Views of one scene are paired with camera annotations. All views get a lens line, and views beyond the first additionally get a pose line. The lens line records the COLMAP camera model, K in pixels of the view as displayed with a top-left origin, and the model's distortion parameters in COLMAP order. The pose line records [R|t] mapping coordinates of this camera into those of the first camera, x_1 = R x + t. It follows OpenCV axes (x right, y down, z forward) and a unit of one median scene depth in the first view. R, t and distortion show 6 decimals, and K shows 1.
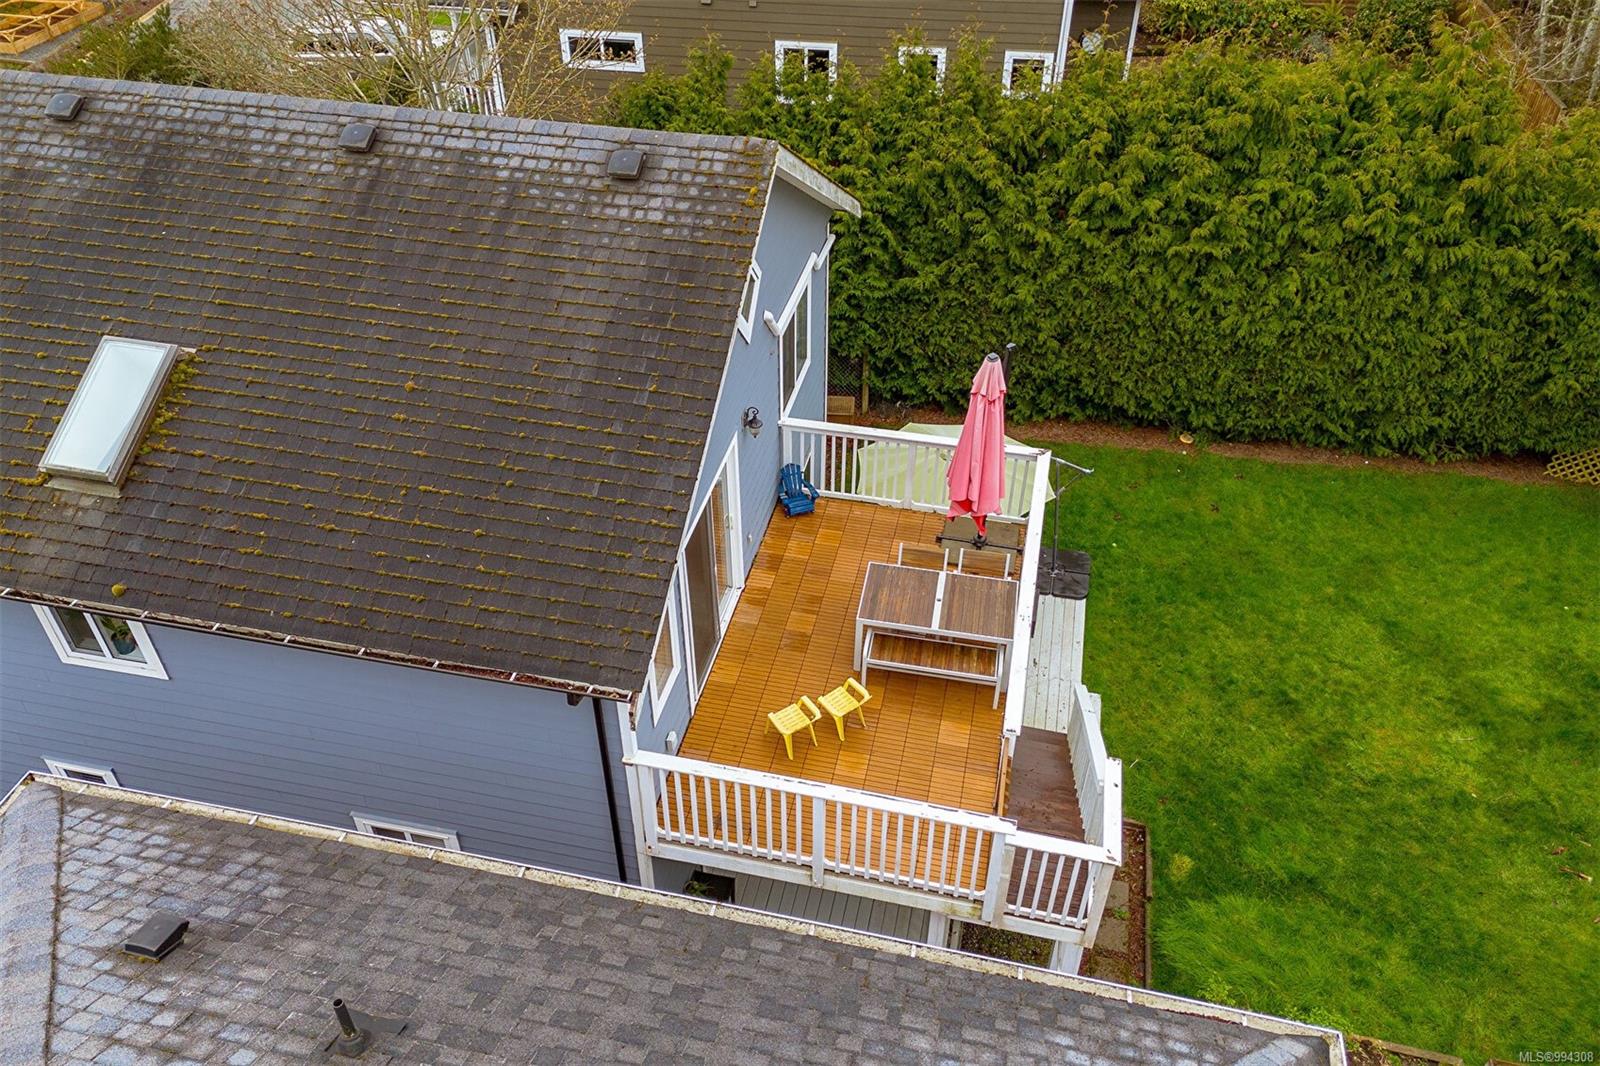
lens RADIAL K [[1184.7, 0, 789.0], [0, 1184.7, 543.8], [0, 0, 1]] dist [0.087696, -0.019733]
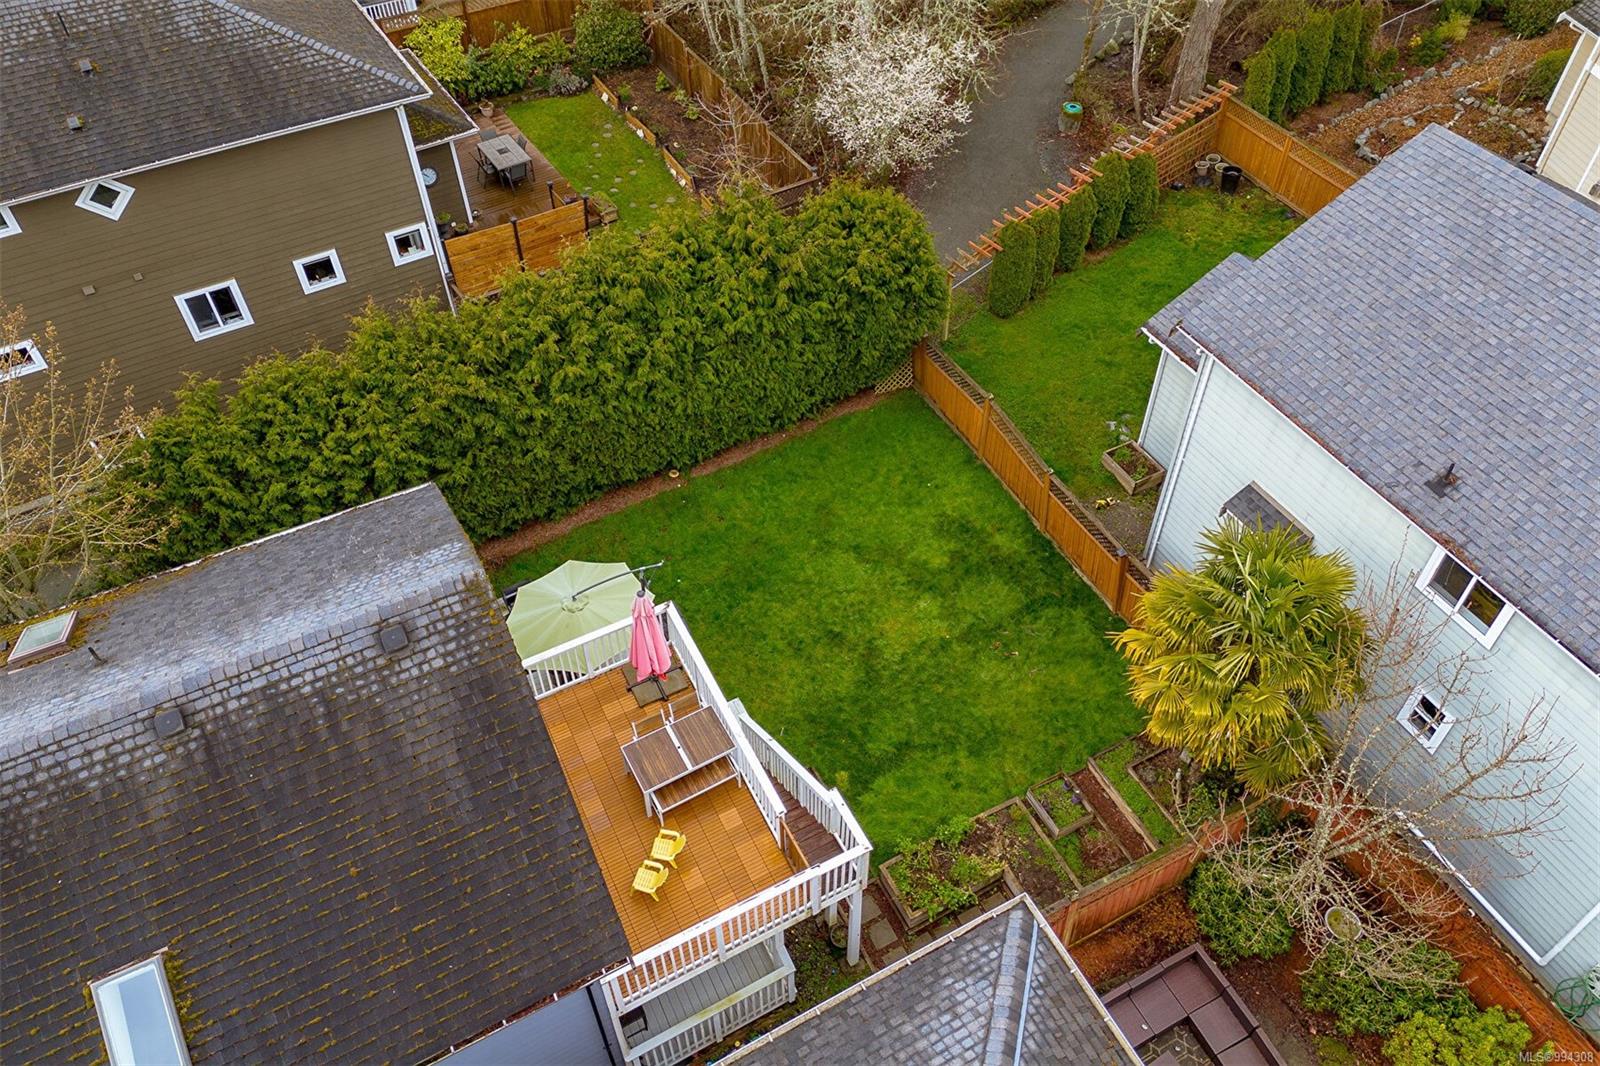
lens RADIAL K [[1184.7, 0, 795.2], [0, 1184.7, 522.2], [0, 0, 1]] dist [0.087696, -0.019733]
pose [[0.767603, -0.476246, 0.428924, -0.278011], [0.416001, 0.879312, 0.231850, -0.505480], [-0.487575, 0.000464, 0.873081, -0.398251]]
